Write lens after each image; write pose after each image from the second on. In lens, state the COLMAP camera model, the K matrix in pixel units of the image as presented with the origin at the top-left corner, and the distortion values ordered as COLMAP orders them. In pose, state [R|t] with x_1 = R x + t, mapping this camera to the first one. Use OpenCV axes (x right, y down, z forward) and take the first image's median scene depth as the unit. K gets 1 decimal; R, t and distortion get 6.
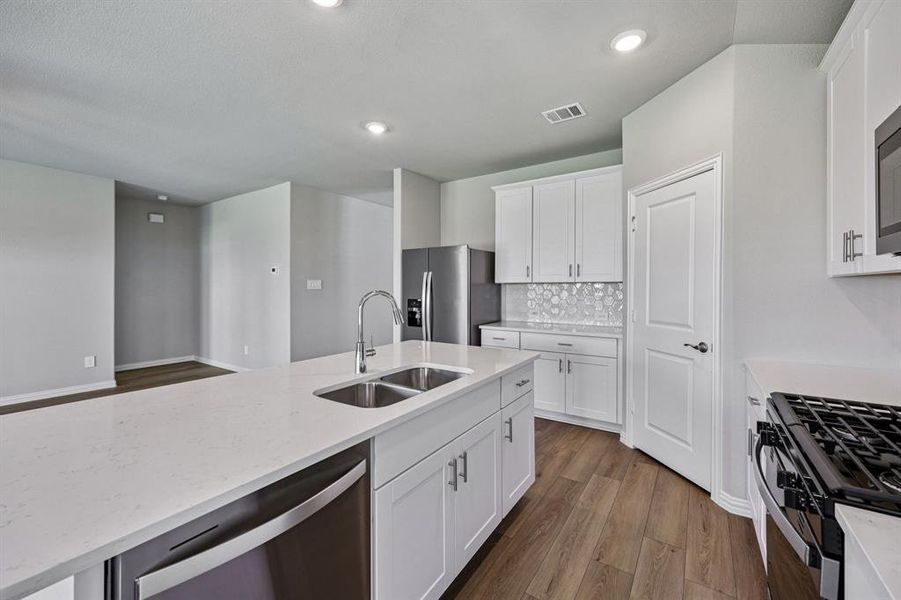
lens RADIAL K [[366.2, 0, 453.1], [0, 366.2, 289.3], [0, 0, 1]] dist [0.002546, 0.000289]
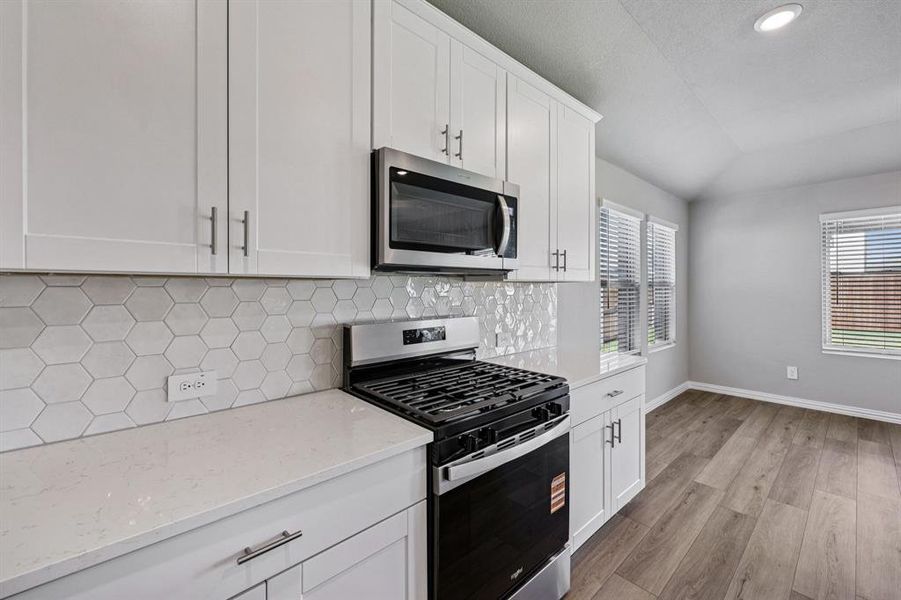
lens RADIAL K [[366.2, 0, 453.1], [0, 366.2, 289.3], [0, 0, 1]] dist [0.002546, 0.000289]
pose [[-0.971721, 0.007881, 0.236001, 0.315754], [0.008631, 0.999960, 0.002143, -0.008070], [-0.235975, 0.004119, -0.971750, 0.900109]]
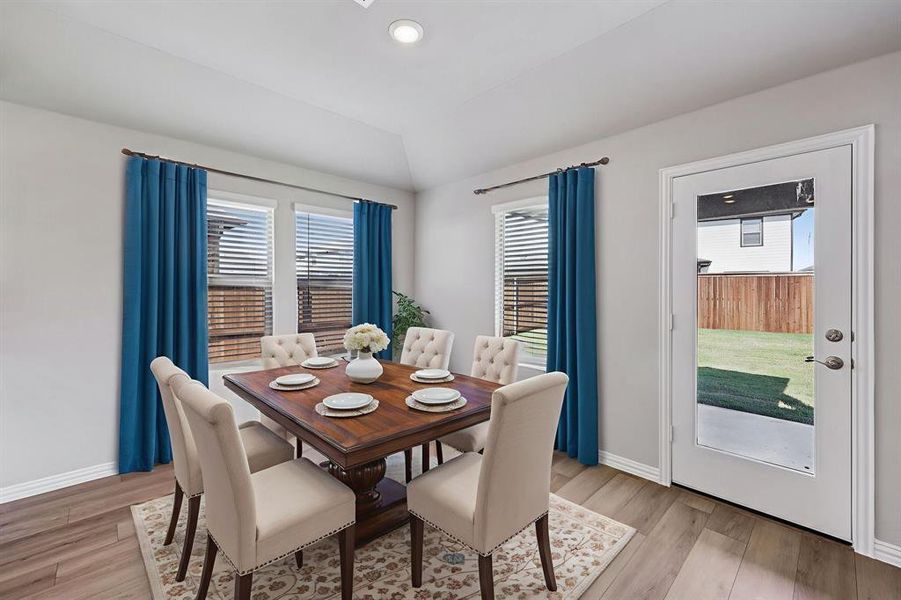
lens RADIAL K [[373.3, 0, 445.0], [0, 373.3, 287.9], [0, 0, 1]] dist [-0.000142, -0.000123]
pose [[-0.977209, -0.000889, 0.212279, -0.902159], [0.000568, 0.999977, 0.006803, -0.007279], [-0.212280, 0.006768, -0.977185, 0.451226]]
